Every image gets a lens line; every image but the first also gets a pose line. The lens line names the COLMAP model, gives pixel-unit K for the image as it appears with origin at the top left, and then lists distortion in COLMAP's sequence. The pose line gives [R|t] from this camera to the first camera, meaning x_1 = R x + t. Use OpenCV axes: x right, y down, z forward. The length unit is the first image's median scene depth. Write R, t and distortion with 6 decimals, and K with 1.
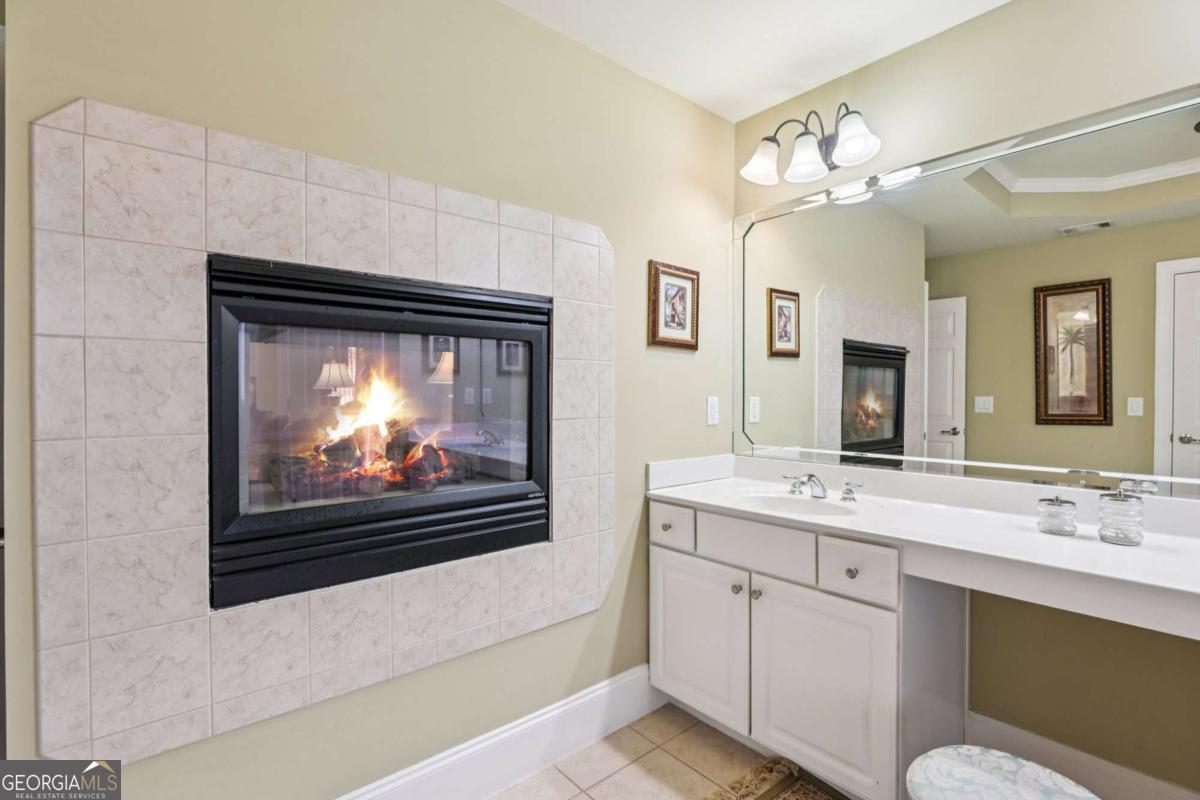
lens RADIAL K [[548.1, 0, 600.0], [0, 548.1, 400.0], [0, 0, 1]] dist [-0.012047, -0.000776]
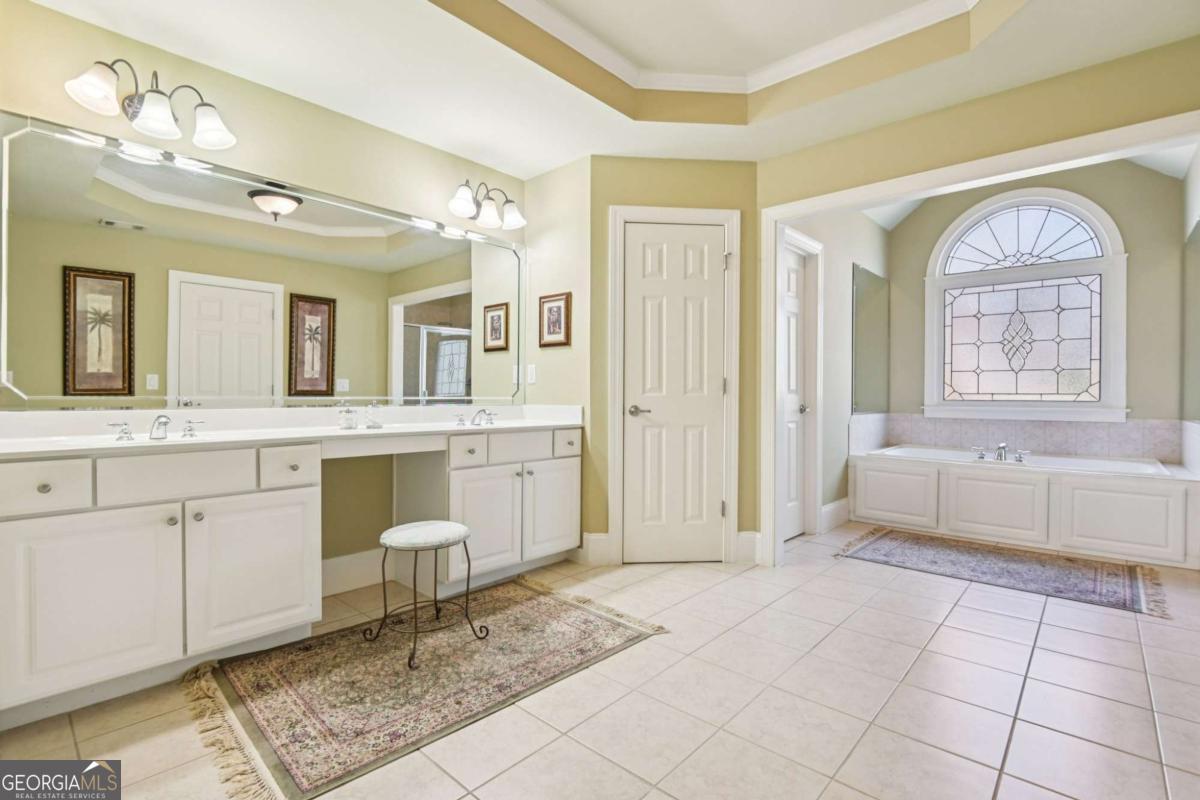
lens RADIAL K [[548.1, 0, 600.0], [0, 548.1, 400.0], [0, 0, 1]] dist [-0.012047, -0.000776]
pose [[-0.118166, -0.010597, 0.992937, -0.356428], [0.006997, 0.999909, 0.011504, 0.045495], [-0.992969, 0.008307, -0.118081, 0.129496]]
